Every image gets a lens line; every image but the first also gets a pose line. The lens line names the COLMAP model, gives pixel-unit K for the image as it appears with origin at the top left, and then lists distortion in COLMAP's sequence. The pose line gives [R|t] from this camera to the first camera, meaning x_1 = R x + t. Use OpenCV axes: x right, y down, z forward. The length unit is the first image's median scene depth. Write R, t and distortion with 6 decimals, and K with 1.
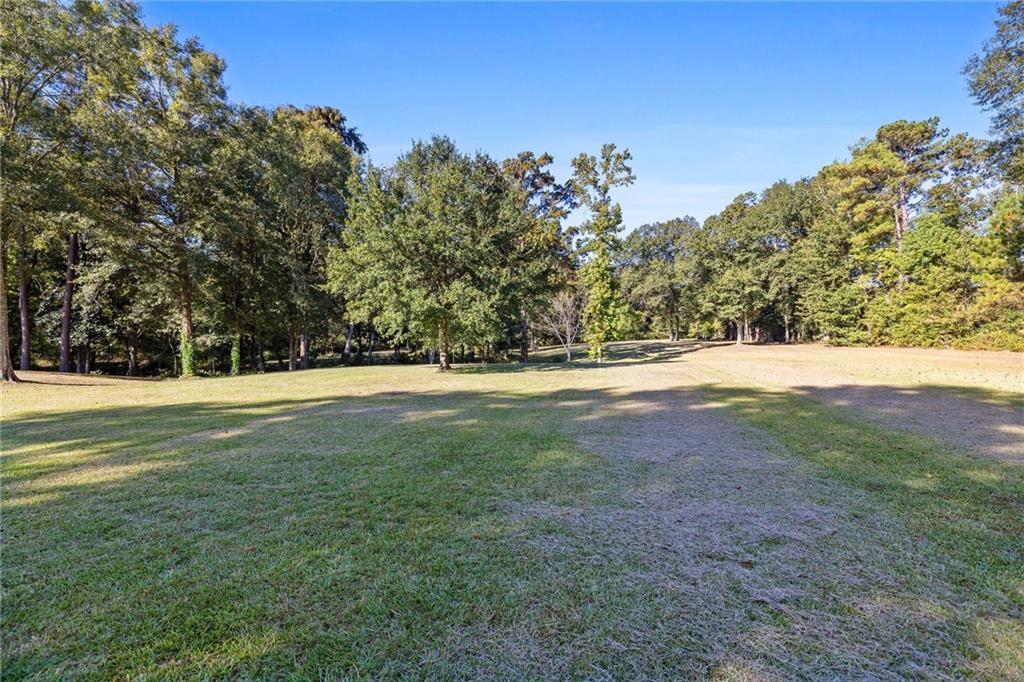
lens RADIAL K [[437.6, 0, 508.3], [0, 437.6, 340.2], [0, 0, 1]] dist [0.020954, -0.000393]
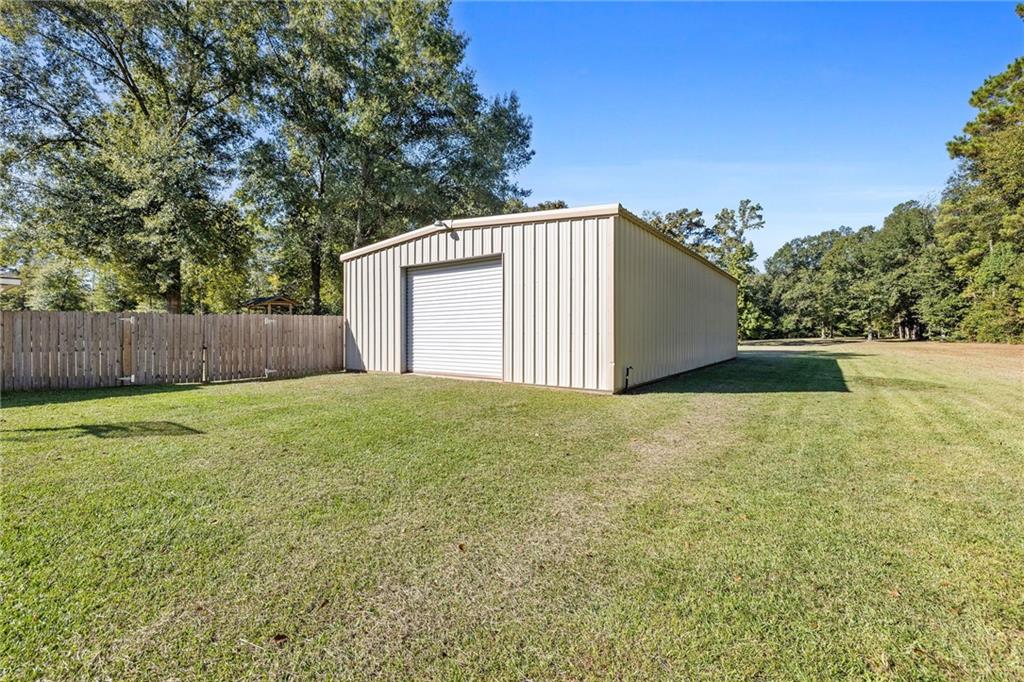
lens RADIAL K [[437.6, 0, 504.2], [0, 437.6, 339.7], [0, 0, 1]] dist [0.020954, -0.000393]
pose [[0.936542, 0.006917, -0.350486, 0.000523], [-0.006736, 0.999976, 0.001734, 0.012365], [0.350489, 0.000737, 0.936566, -0.608023]]
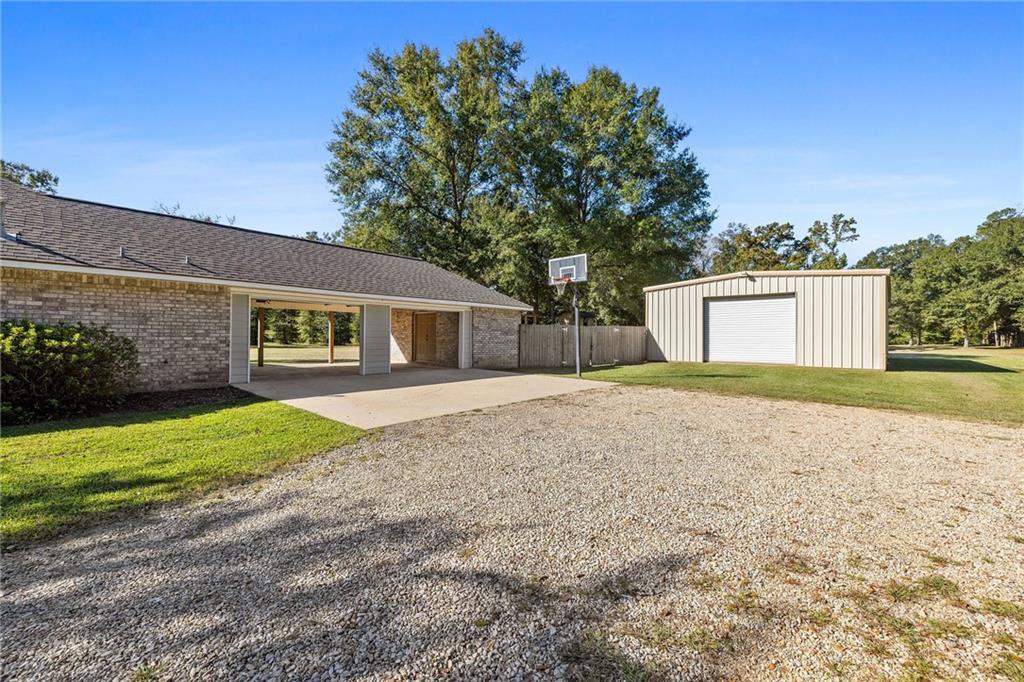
lens RADIAL K [[437.6, 0, 512.7], [0, 437.6, 343.8], [0, 0, 1]] dist [0.020954, -0.000393]
pose [[0.904911, 0.010085, -0.425482, -0.128844], [-0.011894, 0.999928, -0.001596, 0.017900], [0.425435, 0.006505, 0.904965, -0.840843]]
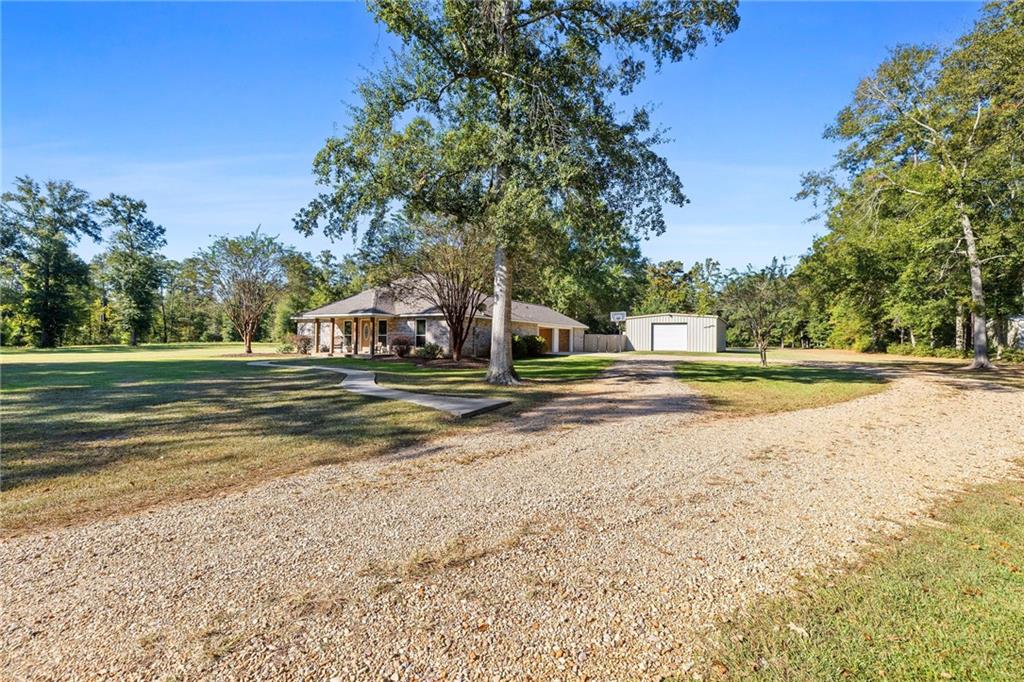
lens RADIAL K [[437.6, 0, 509.6], [0, 437.6, 335.5], [0, 0, 1]] dist [0.020954, -0.000393]
pose [[0.970422, 0.011980, -0.241119, -0.212076], [-0.018912, 0.999471, -0.026456, 0.030343], [0.240675, 0.030234, 0.970135, -1.393364]]
